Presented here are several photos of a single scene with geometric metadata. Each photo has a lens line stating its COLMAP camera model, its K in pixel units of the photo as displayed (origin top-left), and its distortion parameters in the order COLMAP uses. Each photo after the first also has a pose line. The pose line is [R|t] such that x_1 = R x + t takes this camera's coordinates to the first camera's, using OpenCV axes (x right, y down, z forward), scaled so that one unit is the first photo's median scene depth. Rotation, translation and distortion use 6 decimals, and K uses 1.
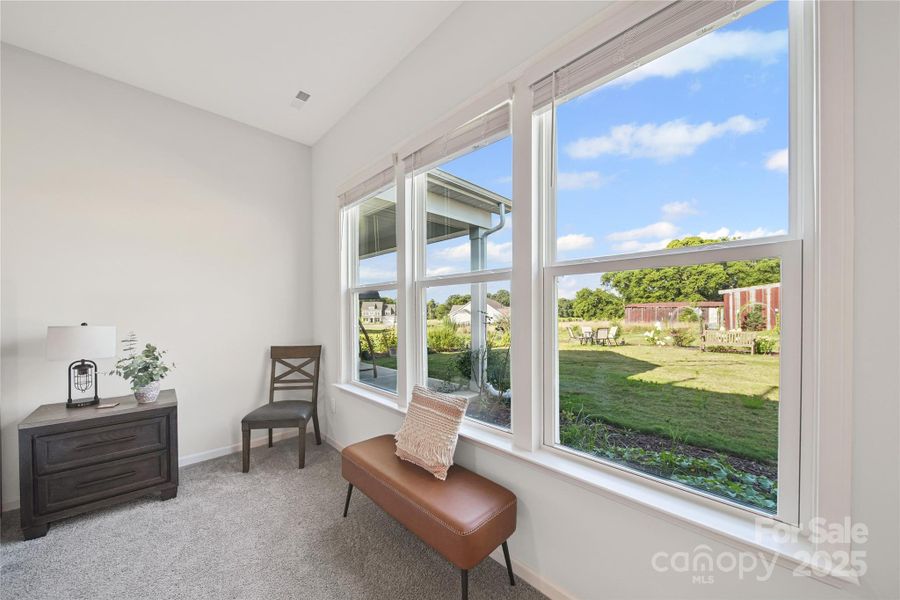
lens RADIAL K [[320.7, 0, 438.8], [0, 320.7, 325.7], [0, 0, 1]] dist [-0.006728, -0.001046]
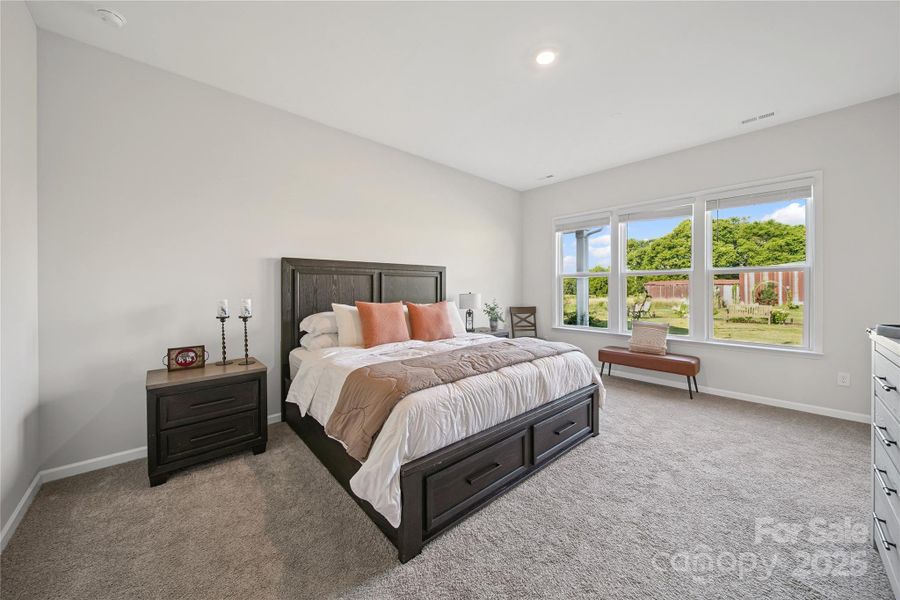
lens RADIAL K [[320.7, 0, 449.3], [0, 320.7, 295.6], [0, 0, 1]] dist [-0.006728, -0.001046]
pose [[0.999999, -0.000251, 0.001621, -0.140480], [0.000290, 0.999709, -0.024124, 0.007435], [-0.001614, 0.024124, 0.999708, -0.125970]]
